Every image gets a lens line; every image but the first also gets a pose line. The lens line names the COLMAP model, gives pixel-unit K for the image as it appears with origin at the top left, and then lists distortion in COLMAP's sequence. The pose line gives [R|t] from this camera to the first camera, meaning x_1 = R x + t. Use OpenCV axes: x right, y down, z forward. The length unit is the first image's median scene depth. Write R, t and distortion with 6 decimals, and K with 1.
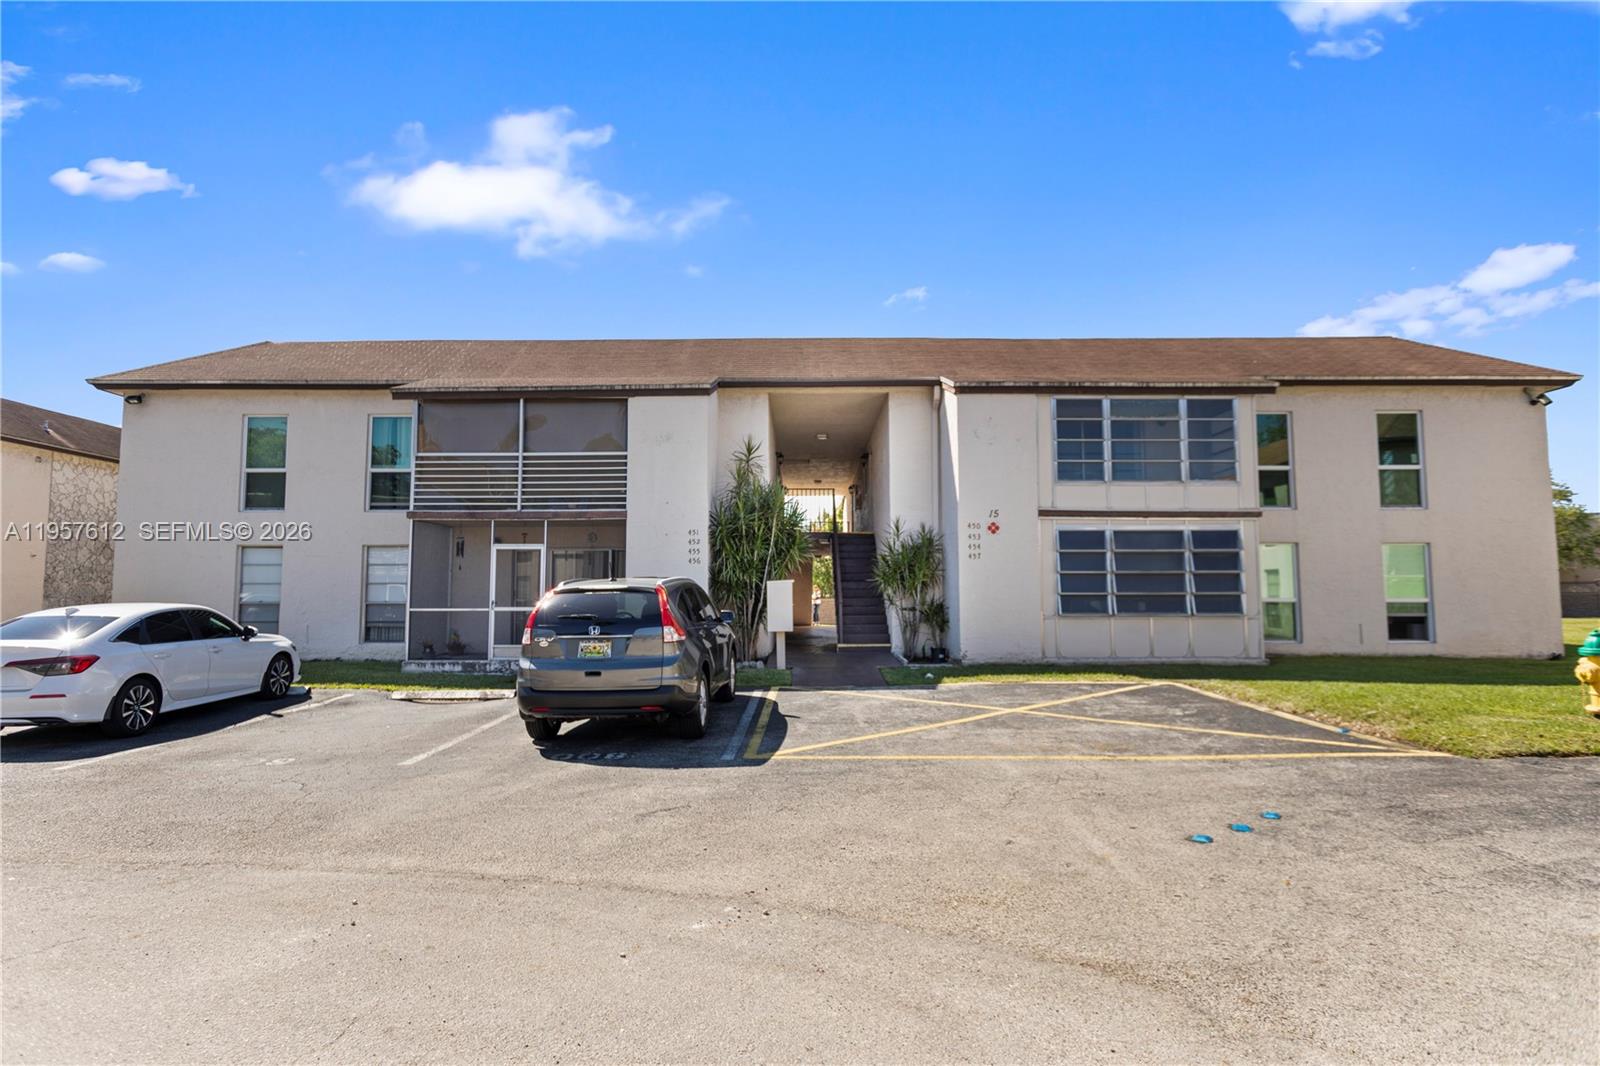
lens RADIAL K [[882.6, 0, 800.0], [0, 882.6, 533.0], [0, 0, 1]] dist [0.001615, 0.000263]
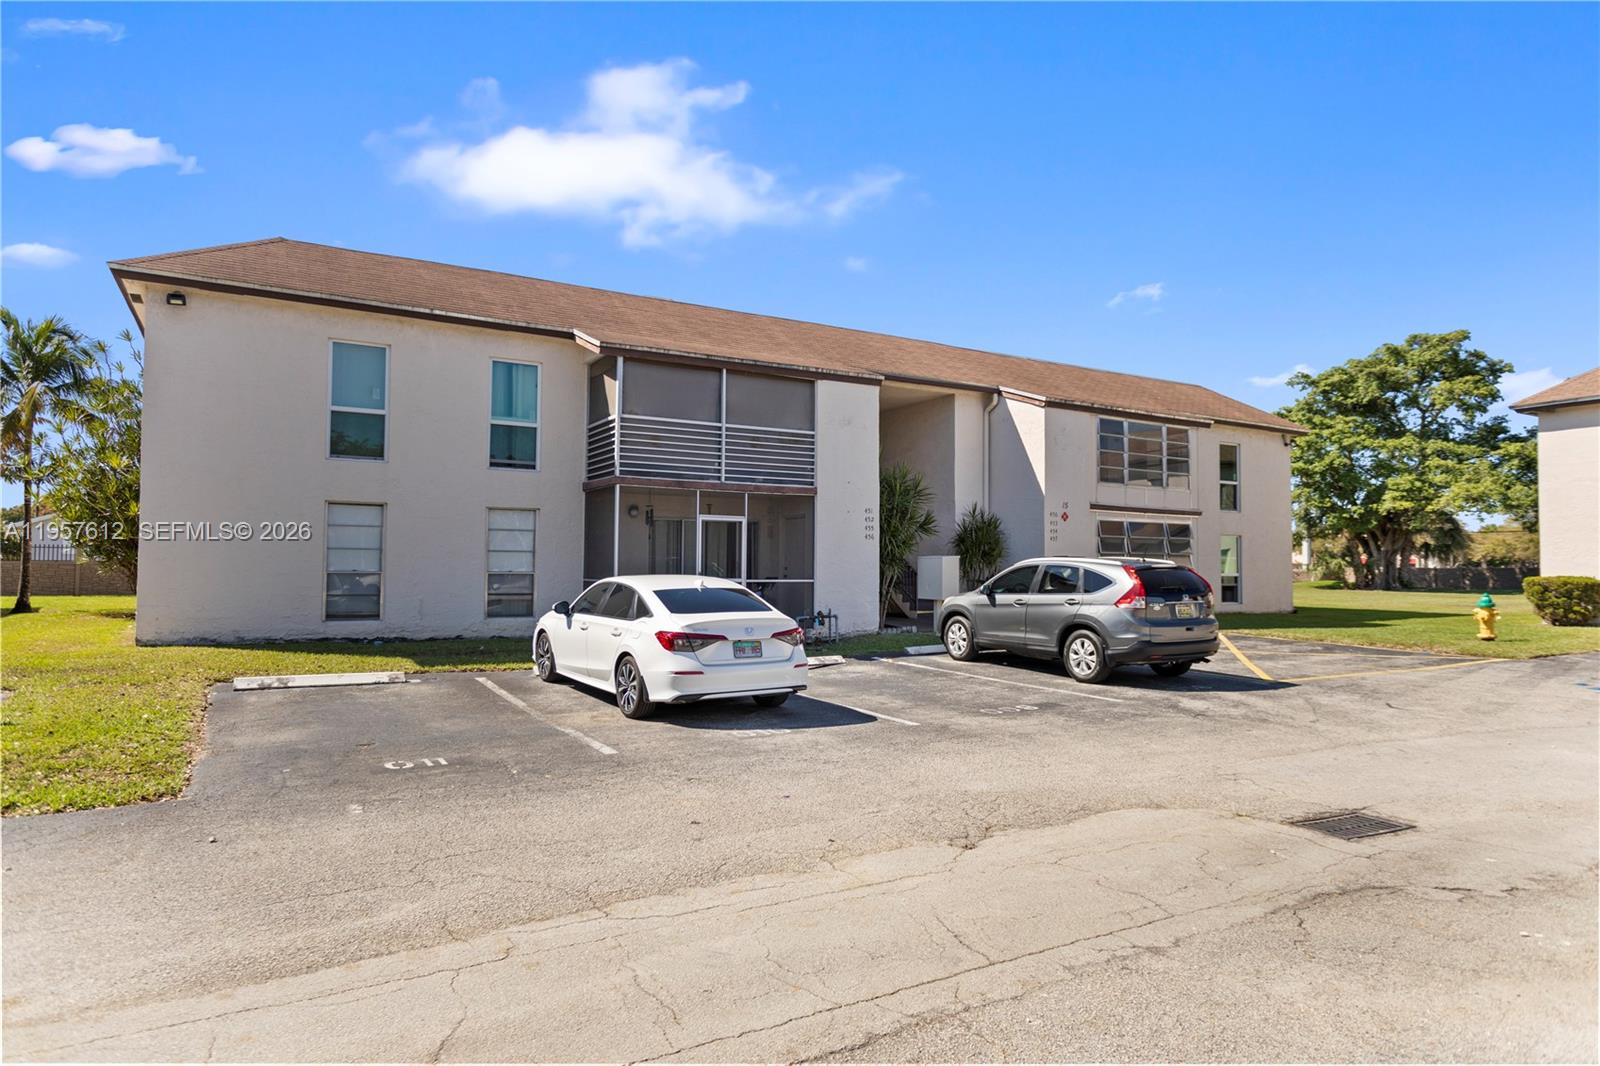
lens RADIAL K [[974.2, 0, 800.0], [0, 974.2, 533.0], [0, 0, 1]] dist [0.002480, 0.000520]
pose [[0.848288, 0.026680, 0.528863, -0.819639], [-0.048042, 0.998489, 0.026688, -0.001290], [-0.527352, -0.048047, 0.848288, 0.017744]]
